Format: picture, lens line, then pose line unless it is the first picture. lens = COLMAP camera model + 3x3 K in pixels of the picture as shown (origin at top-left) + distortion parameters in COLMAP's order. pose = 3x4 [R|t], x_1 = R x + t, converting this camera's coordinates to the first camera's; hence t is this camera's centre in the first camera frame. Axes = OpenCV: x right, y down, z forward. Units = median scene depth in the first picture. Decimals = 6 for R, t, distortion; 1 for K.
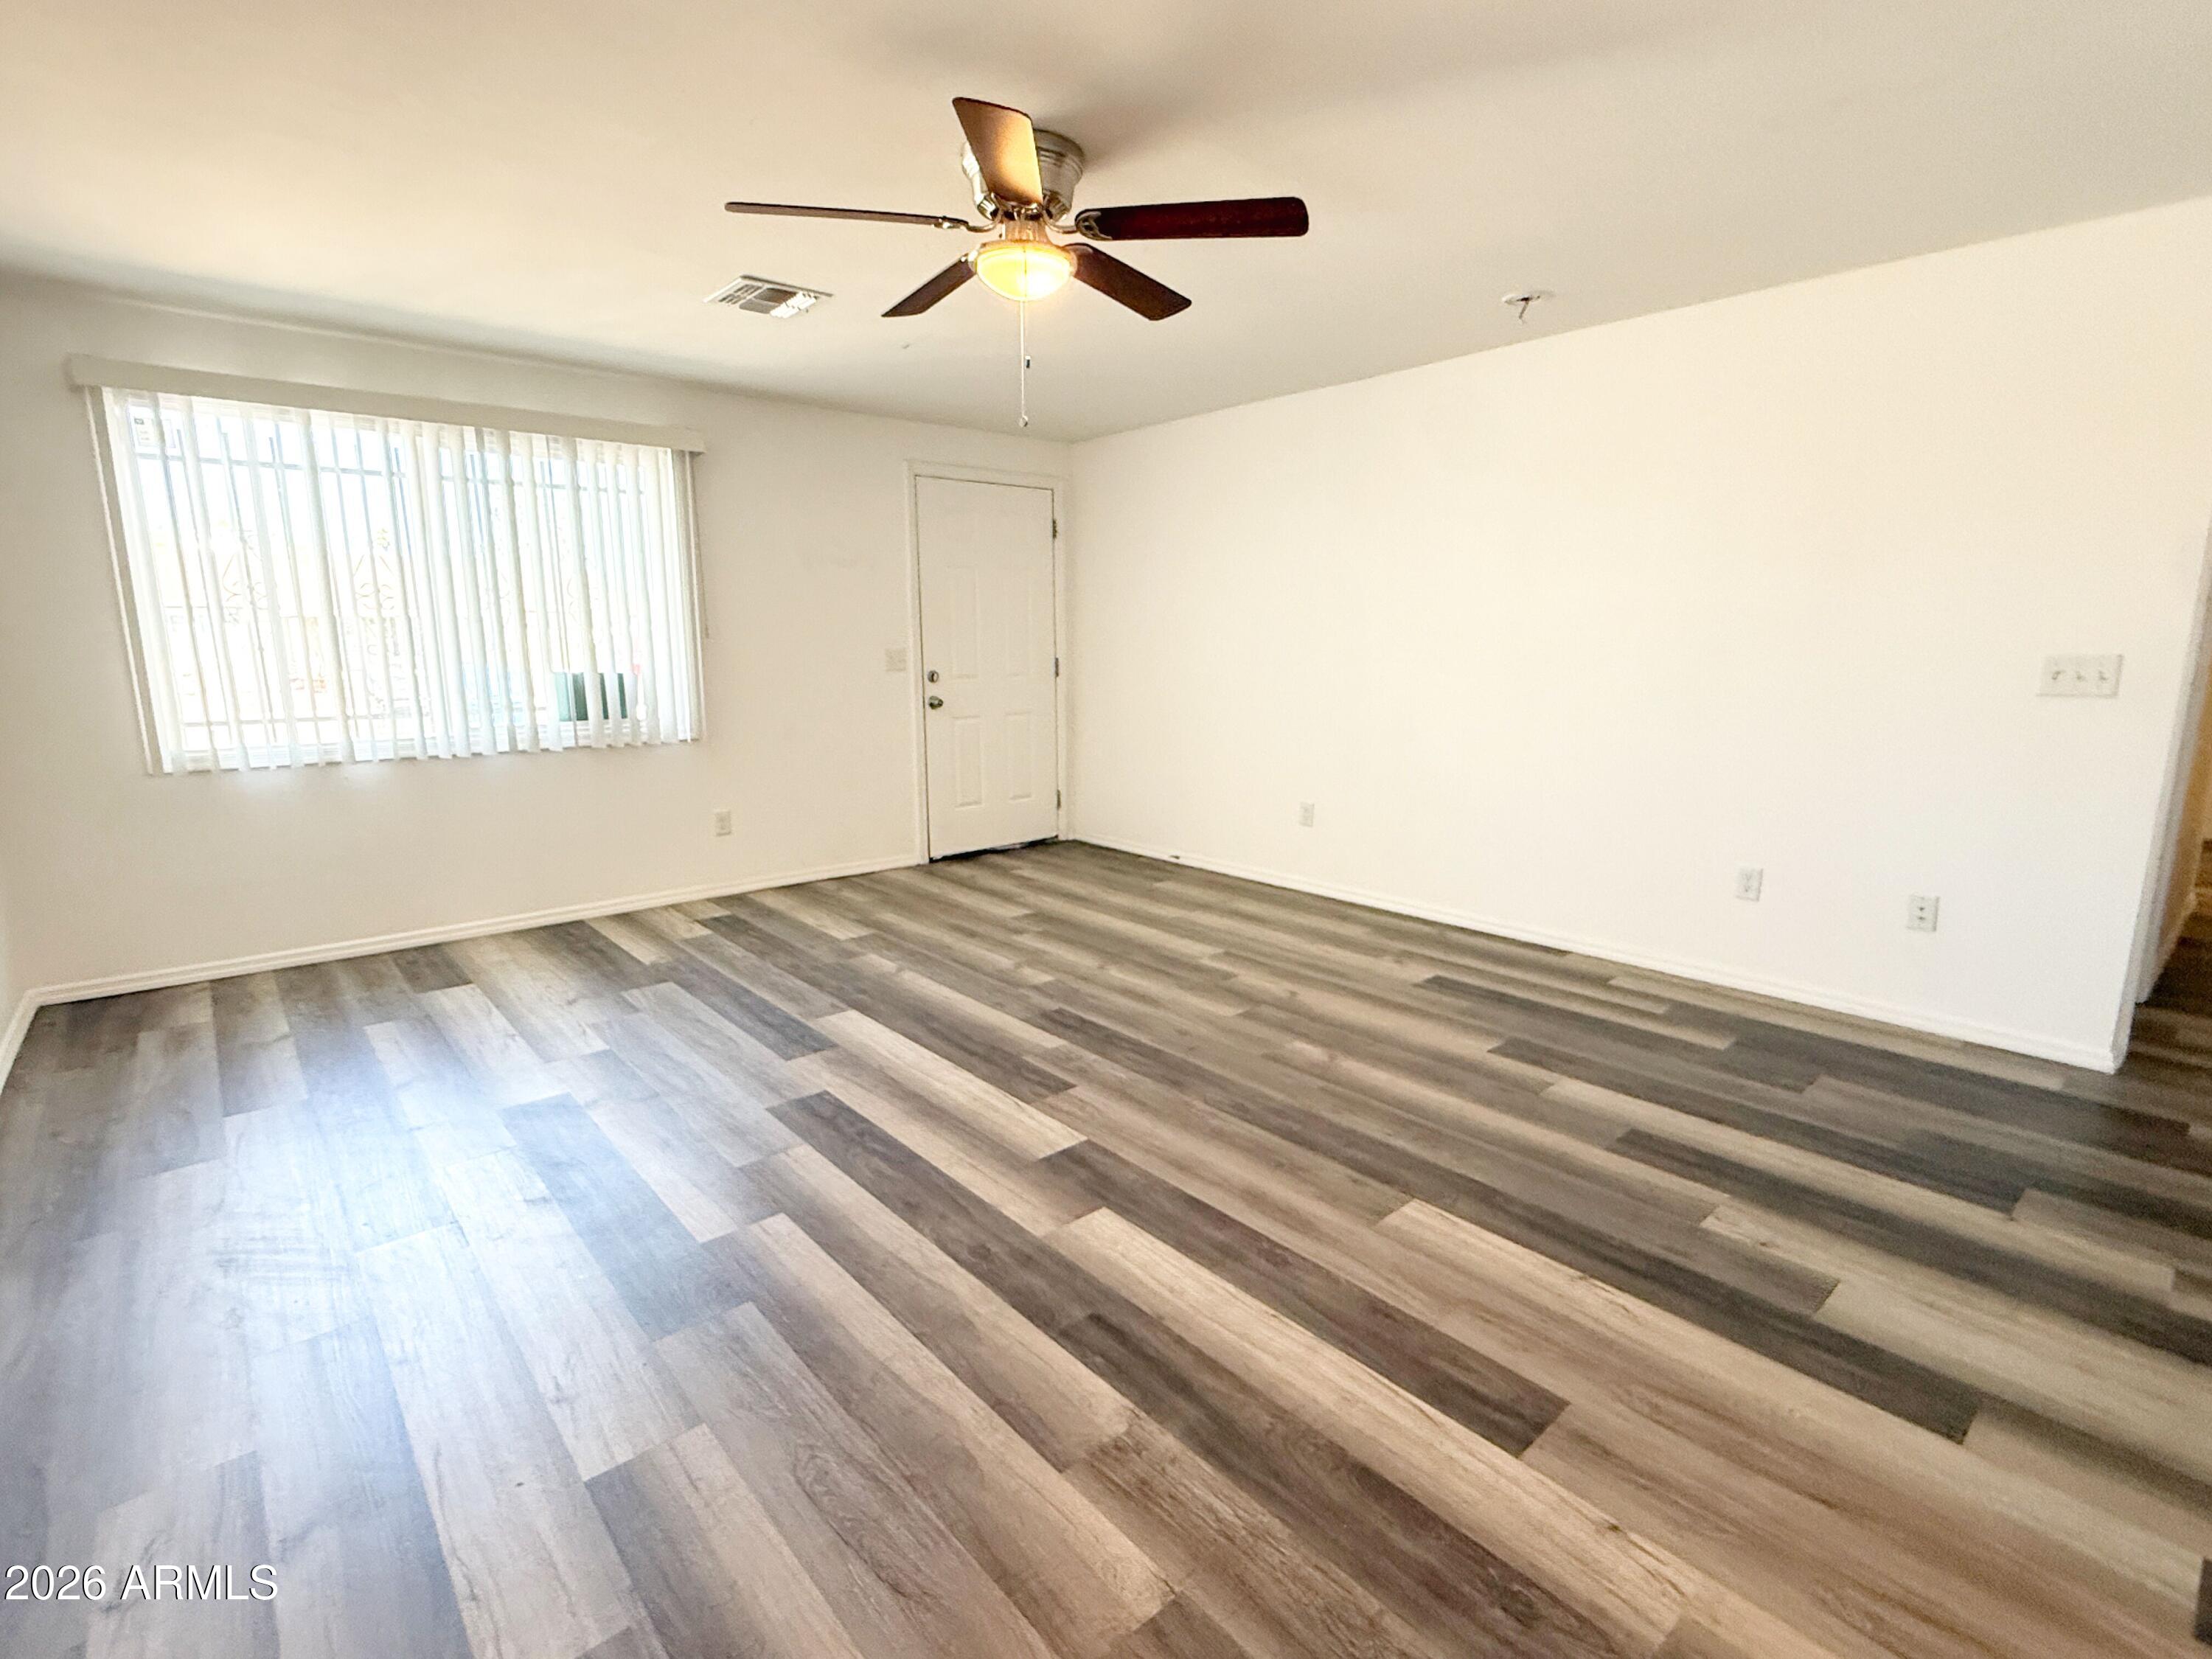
lens RADIAL K [[1064.4, 0, 1111.0], [0, 1064.4, 830.7], [0, 0, 1]] dist [-0.001513, 0.000531]
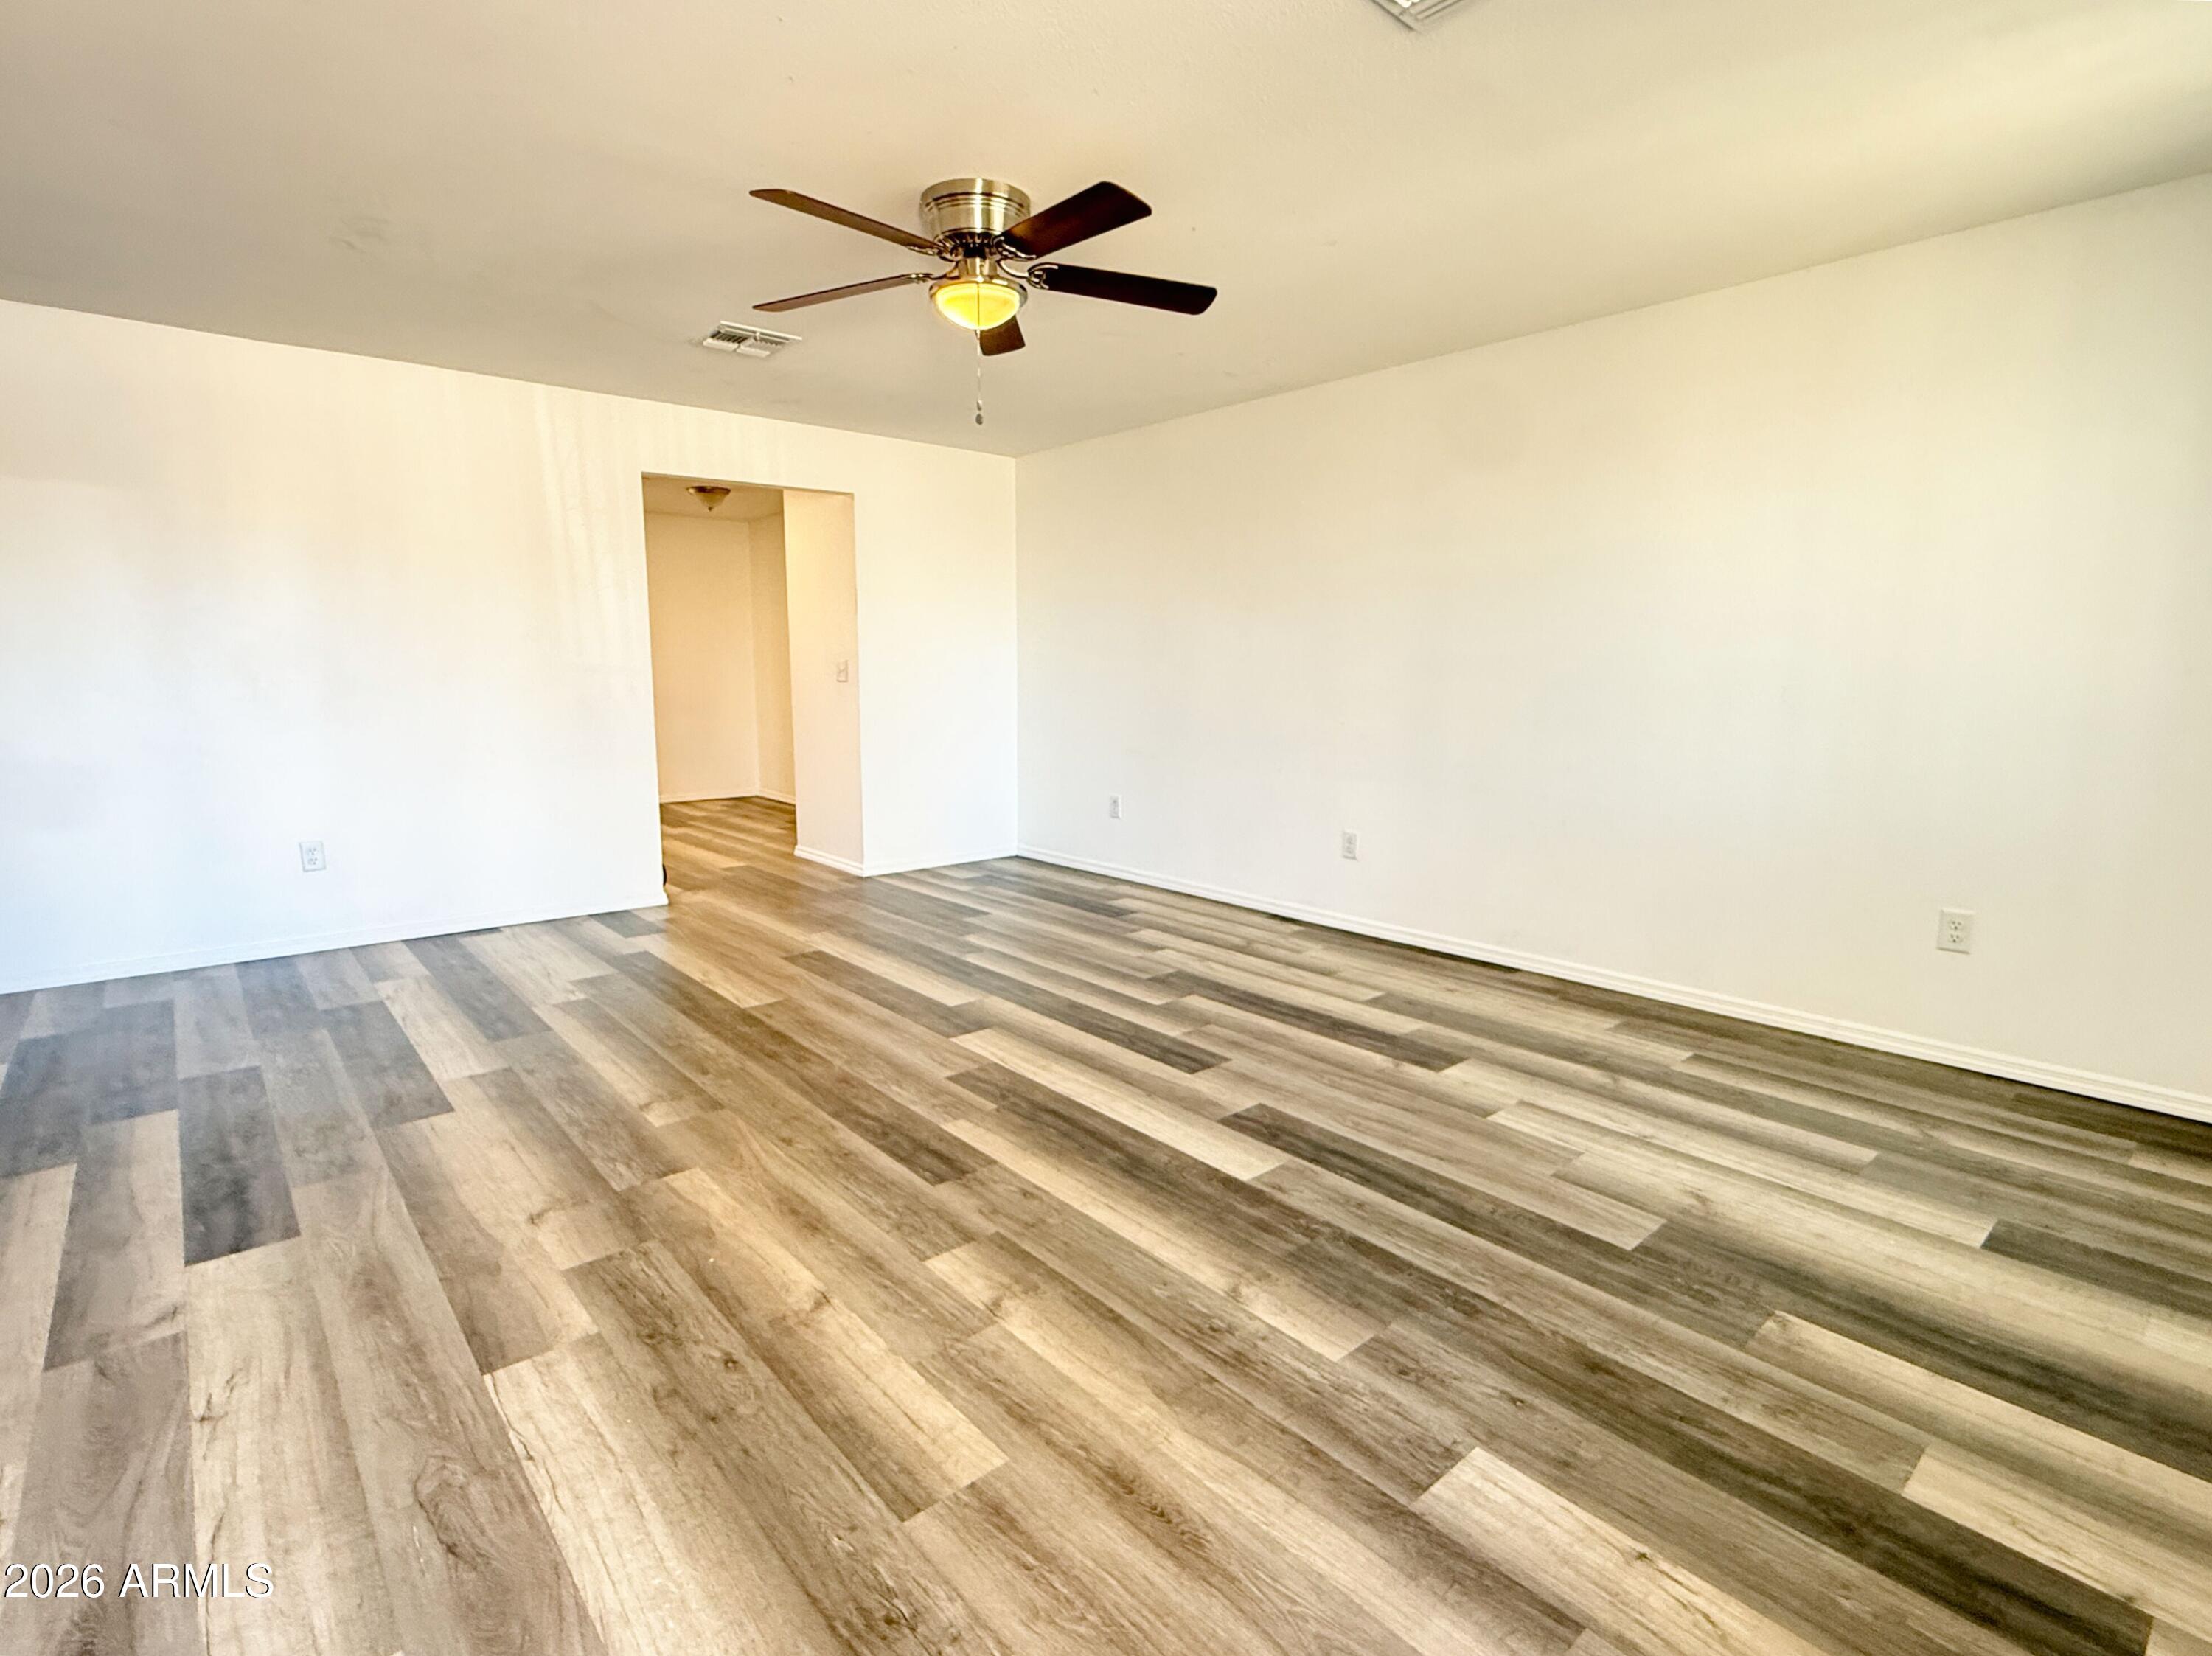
lens RADIAL K [[1064.3, 0, 1111.0], [0, 1064.3, 829.2], [0, 0, 1]] dist [-0.001513, 0.000531]
pose [[-0.999996, -0.002472, 0.001204, -0.171025], [-0.001941, 0.944794, 0.327660, -0.281460], [-0.001947, 0.327656, -0.944795, 1.686024]]
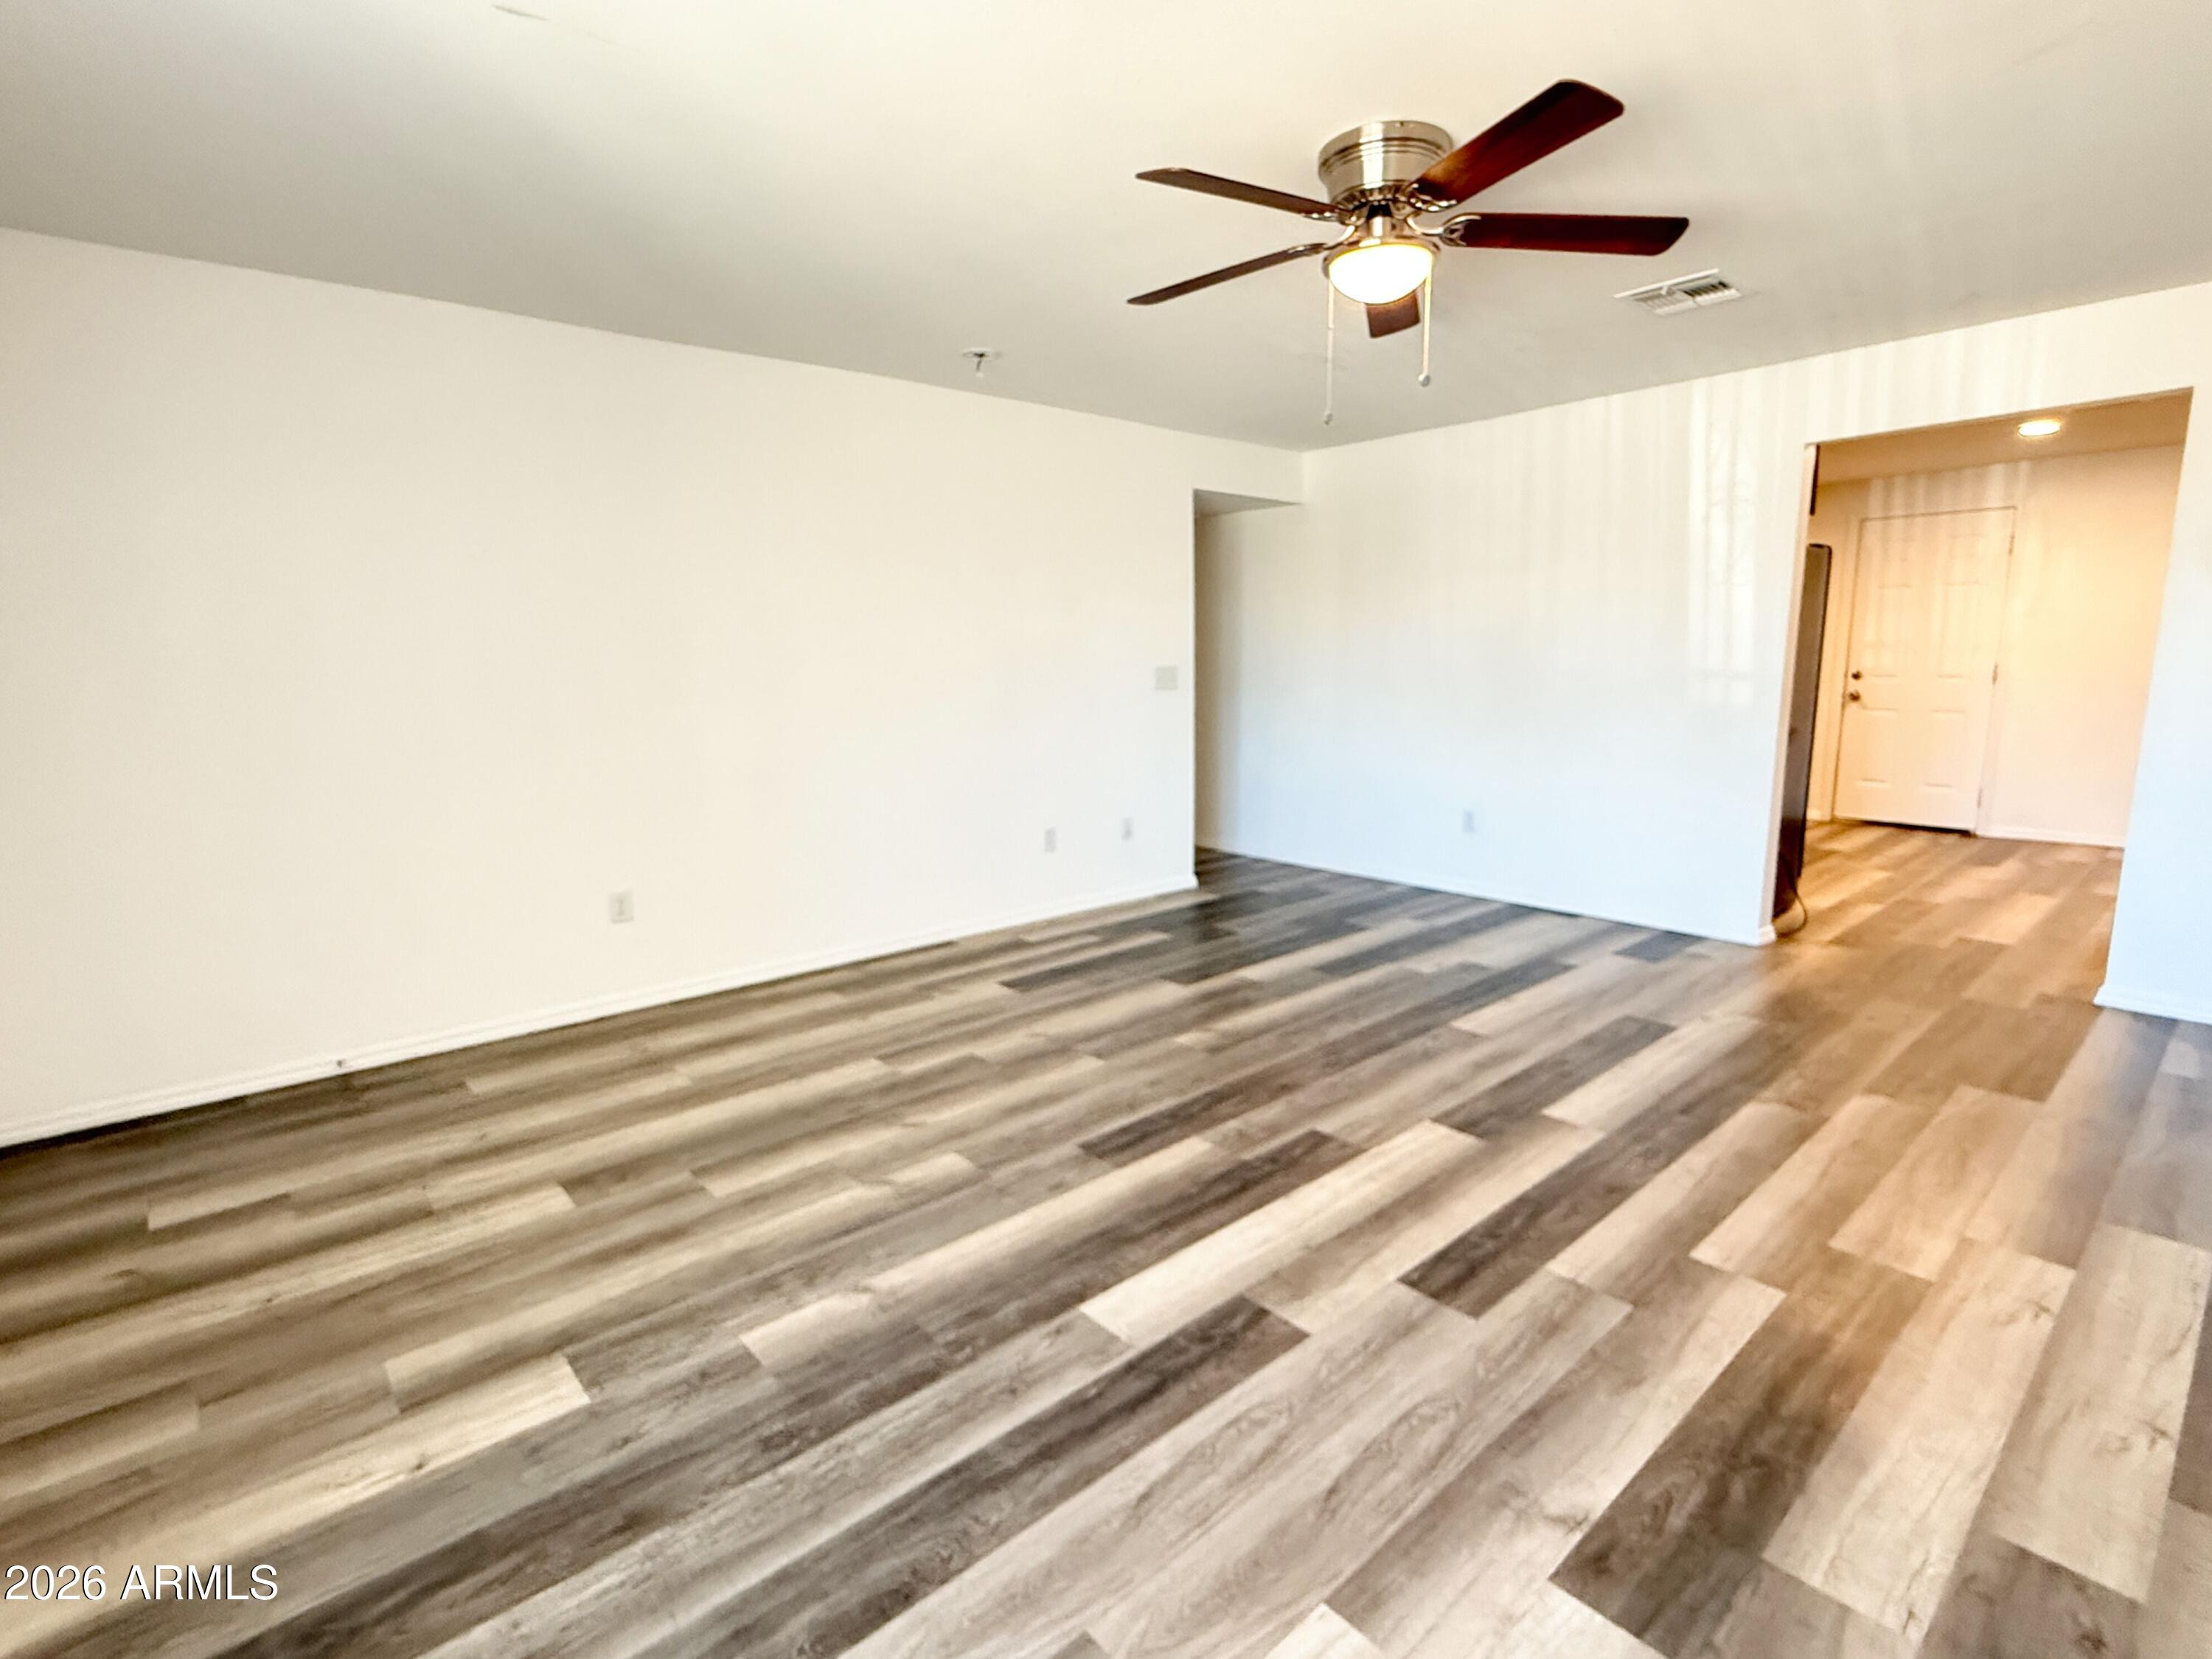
lens RADIAL K [[1064.4, 0, 1111.0], [0, 1064.4, 830.7], [0, 0, 1]] dist [-0.001513, 0.000531]
pose [[-0.009408, -0.162959, 0.986588, -0.830743], [0.194129, 0.967563, 0.161668, -0.185175], [-0.980931, 0.193047, 0.022532, 0.993290]]
